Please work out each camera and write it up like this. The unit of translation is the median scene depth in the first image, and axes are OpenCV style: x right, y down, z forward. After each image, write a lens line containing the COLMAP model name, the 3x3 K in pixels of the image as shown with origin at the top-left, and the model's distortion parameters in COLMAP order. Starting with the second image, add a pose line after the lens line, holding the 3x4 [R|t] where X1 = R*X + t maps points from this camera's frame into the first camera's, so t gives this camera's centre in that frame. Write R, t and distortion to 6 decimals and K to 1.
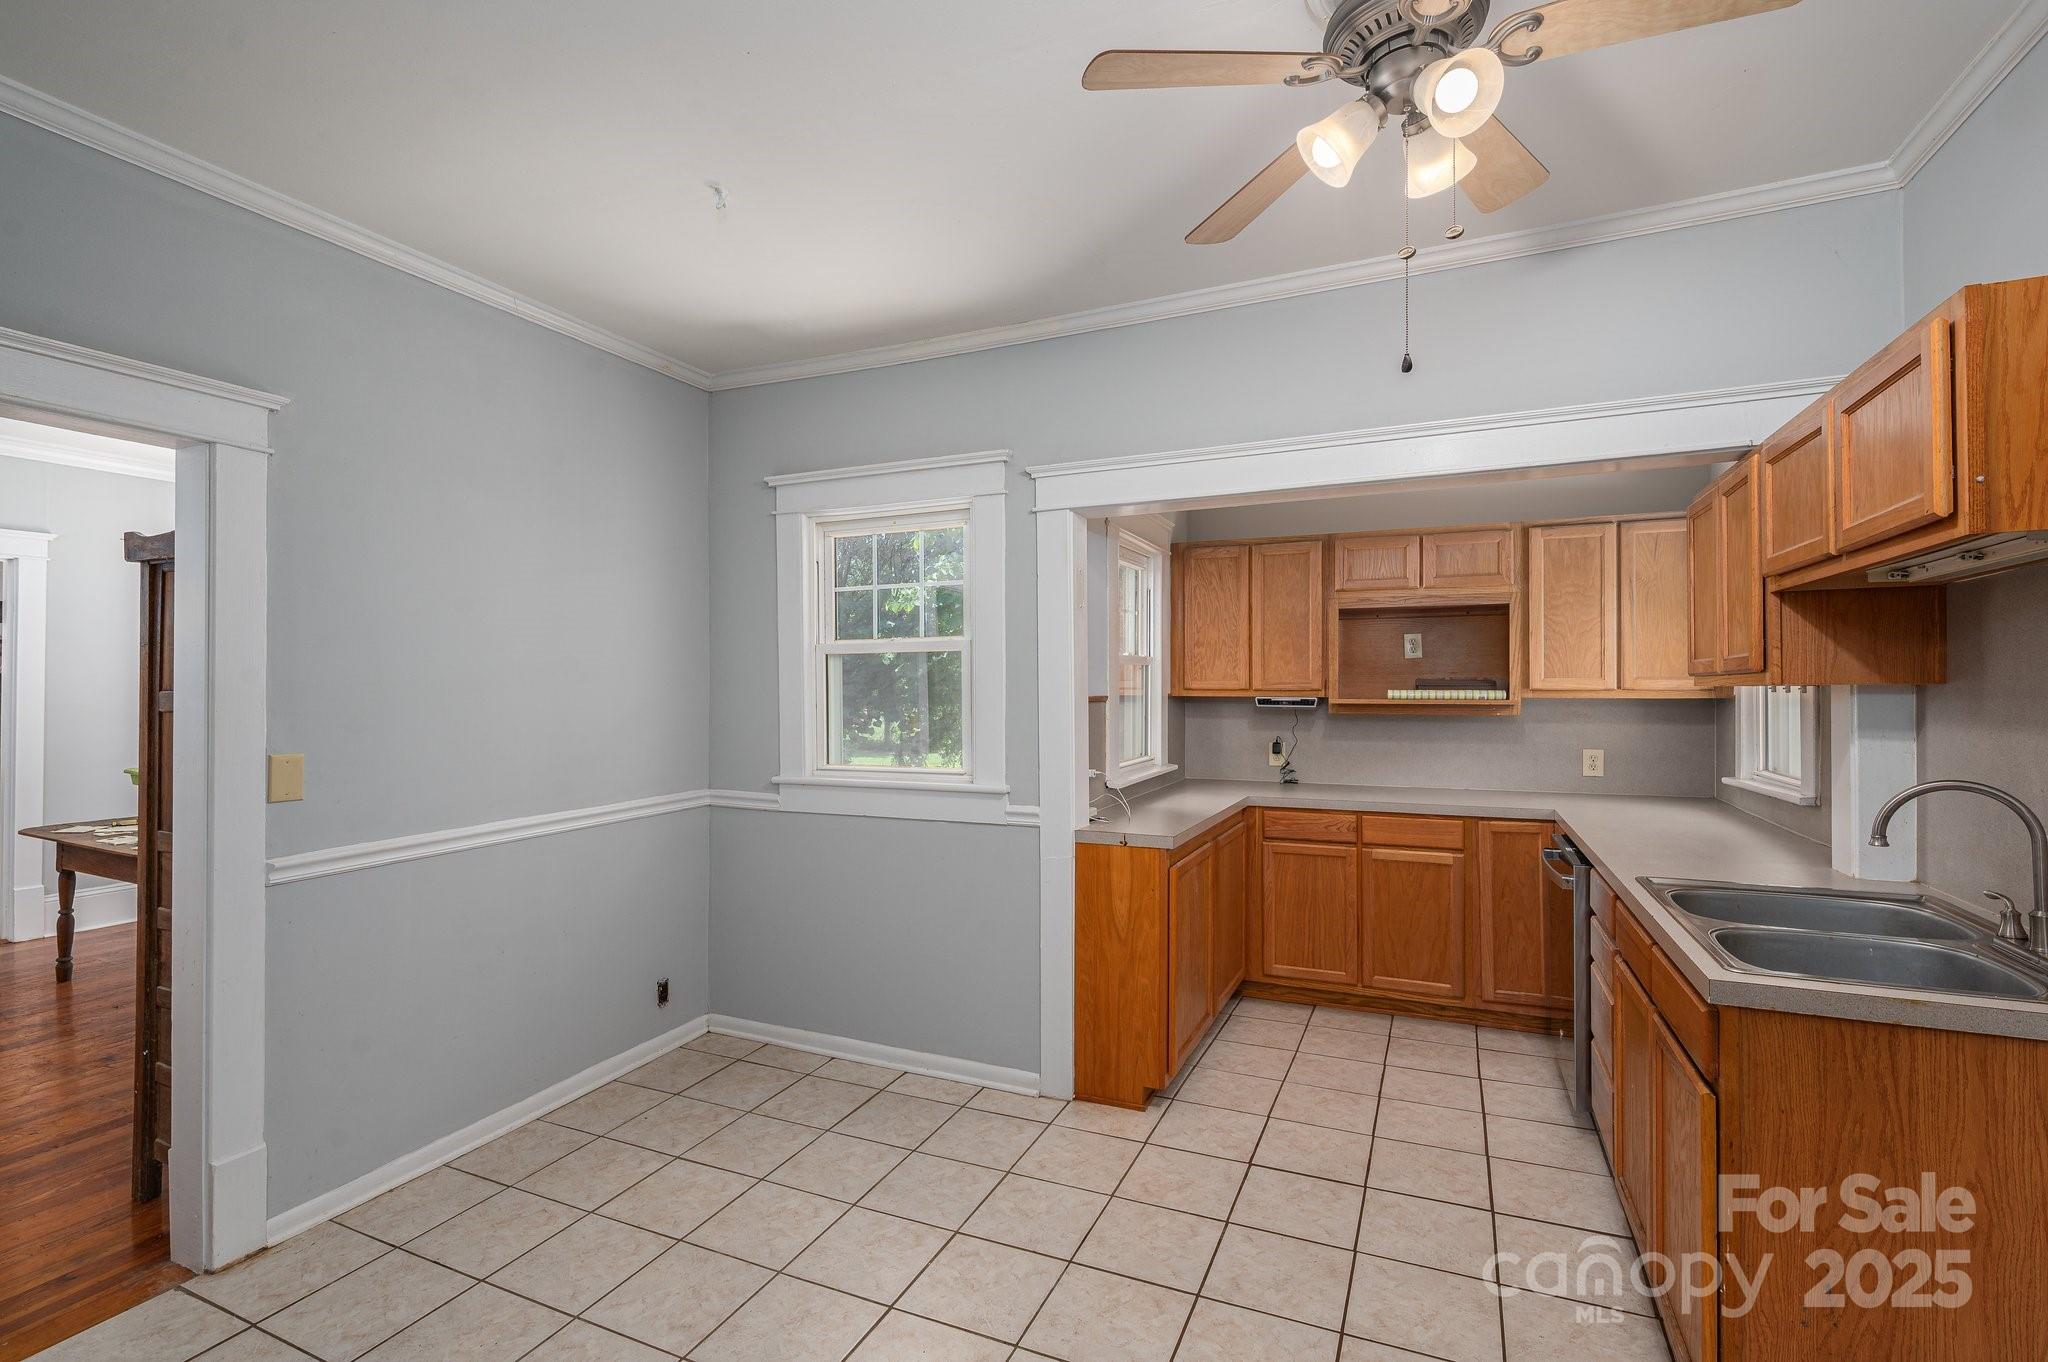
lens RADIAL K [[946.6, 0, 1014.3], [0, 946.6, 682.4], [0, 0, 1]] dist [-0.000788, -0.000198]
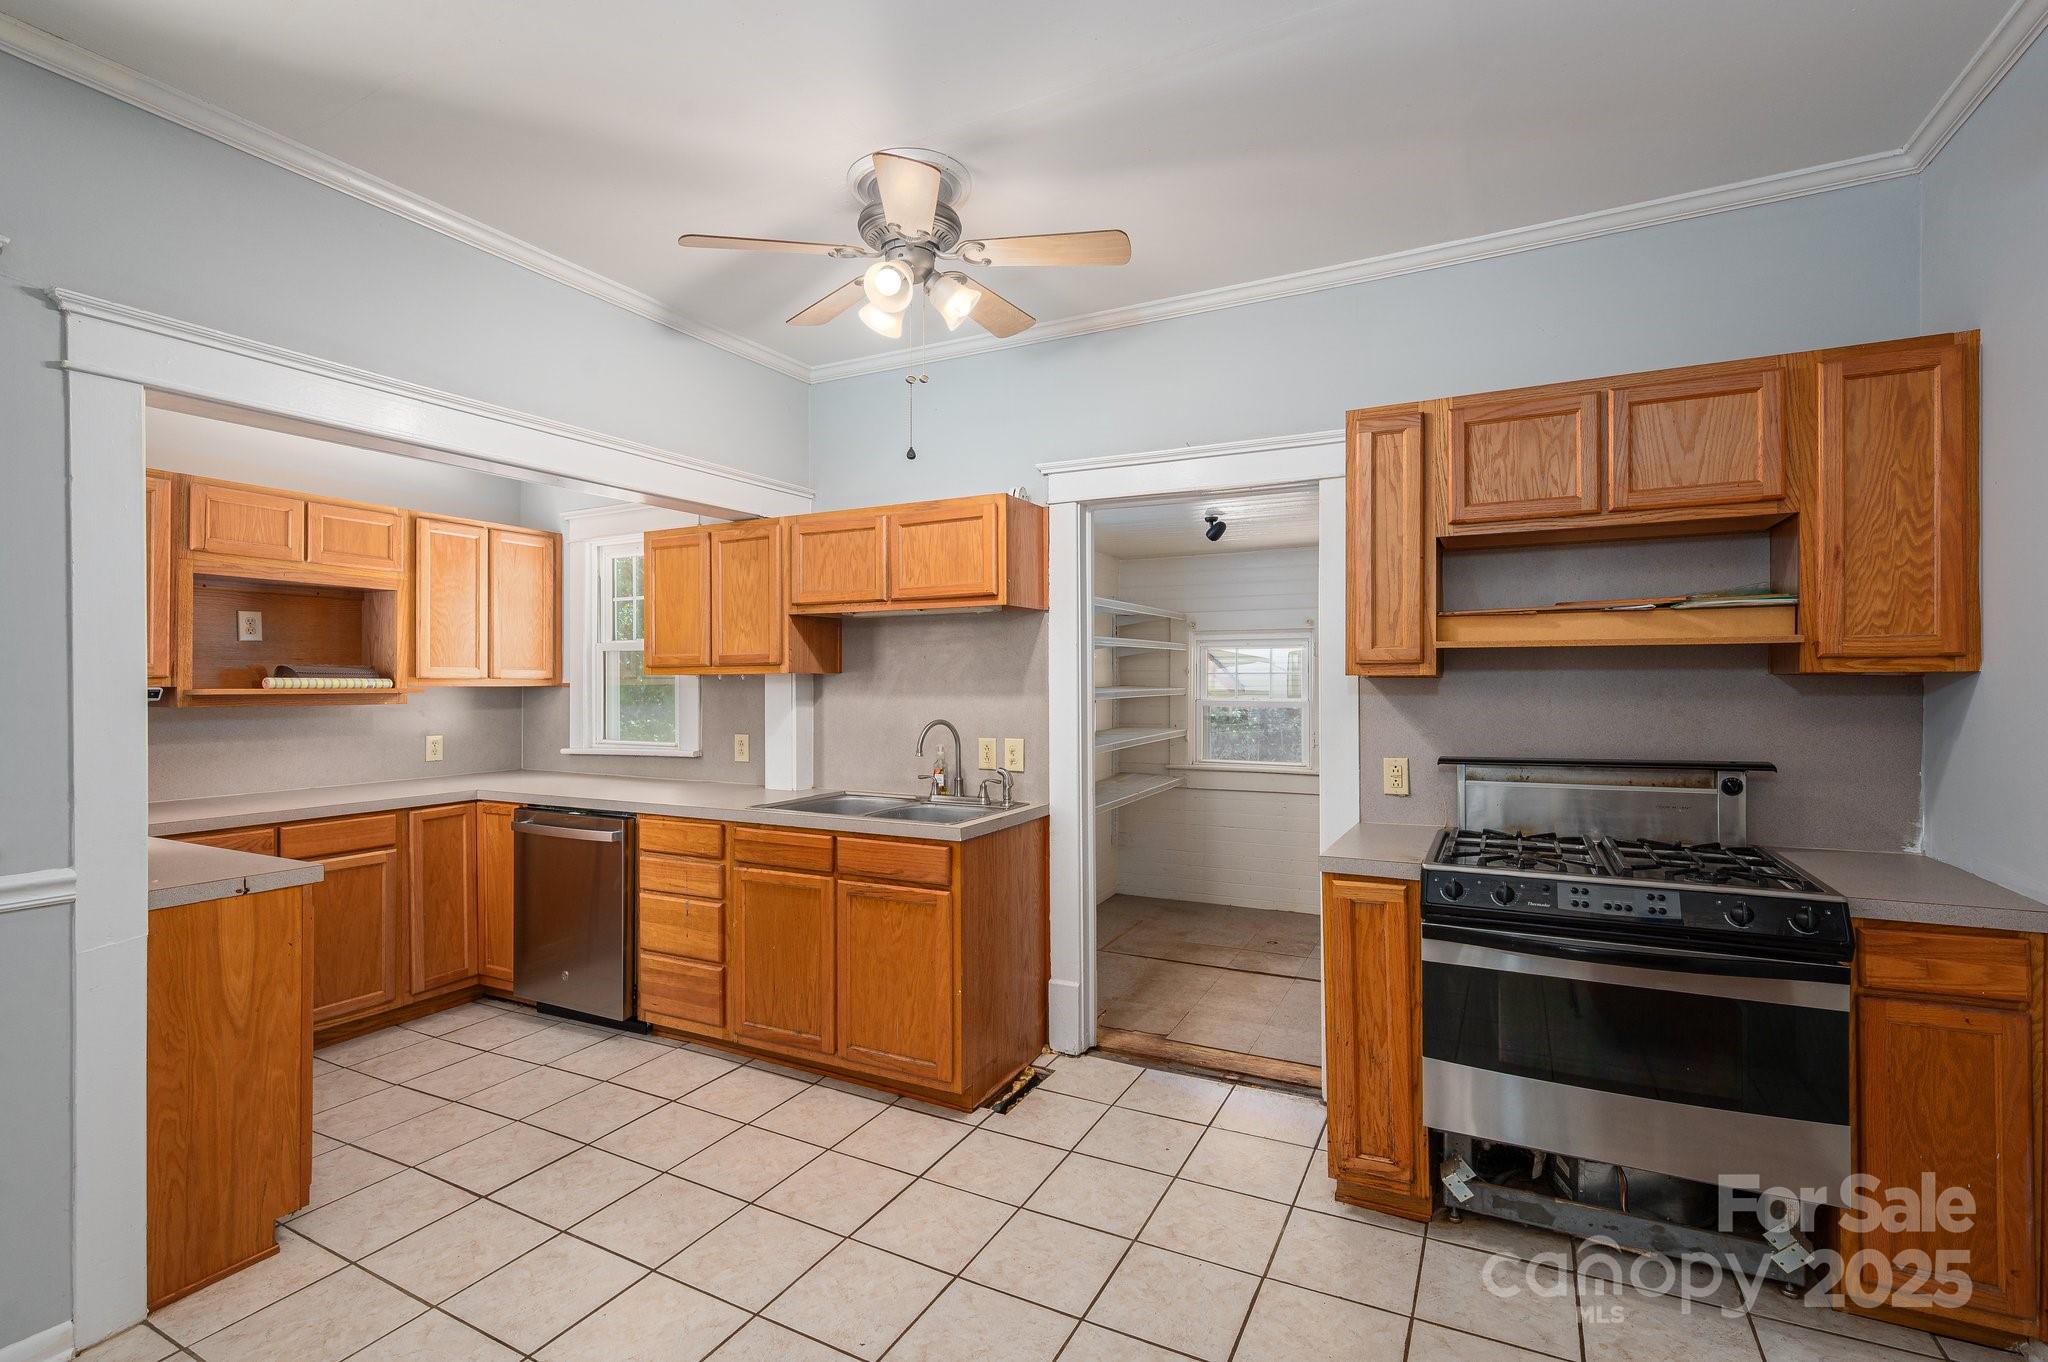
lens RADIAL K [[946.6, 0, 1025.7], [0, 946.6, 679.0], [0, 0, 1]] dist [-0.000788, -0.000198]
pose [[0.046638, 0.005335, 0.998898, -0.461428], [-0.004080, 0.999978, -0.005151, 0.011817], [-0.998904, -0.003835, 0.046659, 0.322925]]
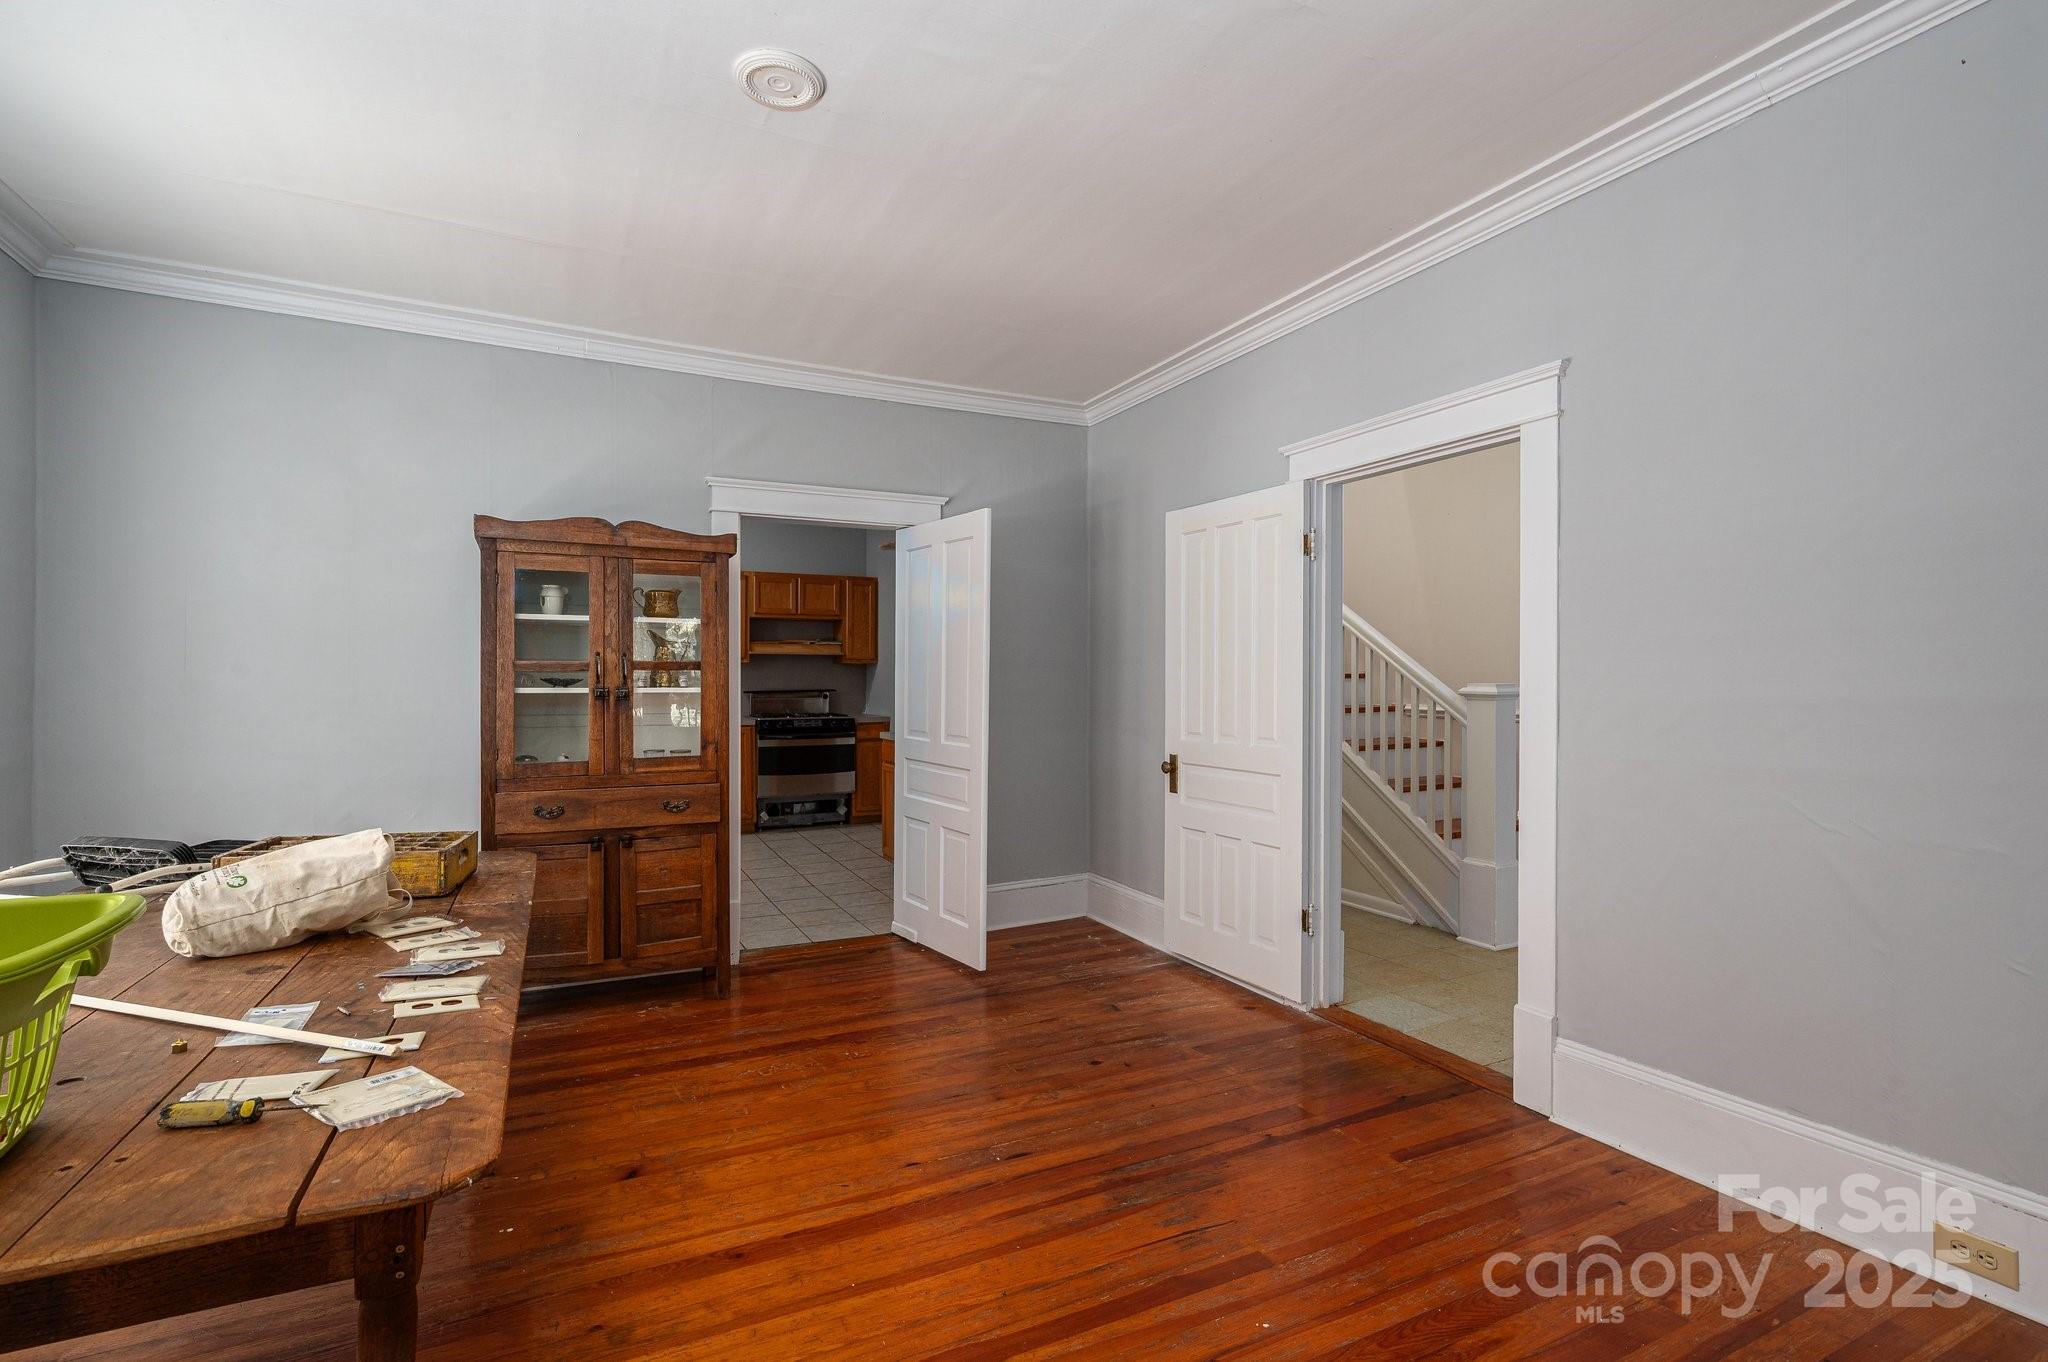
lens RADIAL K [[946.6, 0, 1021.4], [0, 946.6, 683.2], [0, 0, 1]] dist [-0.000788, -0.000198]
pose [[-0.782764, 0.000166, 0.622319, -1.466231], [-0.006863, 0.999937, -0.008899, 0.061776], [-0.622281, -0.011237, -0.782713, 1.259400]]
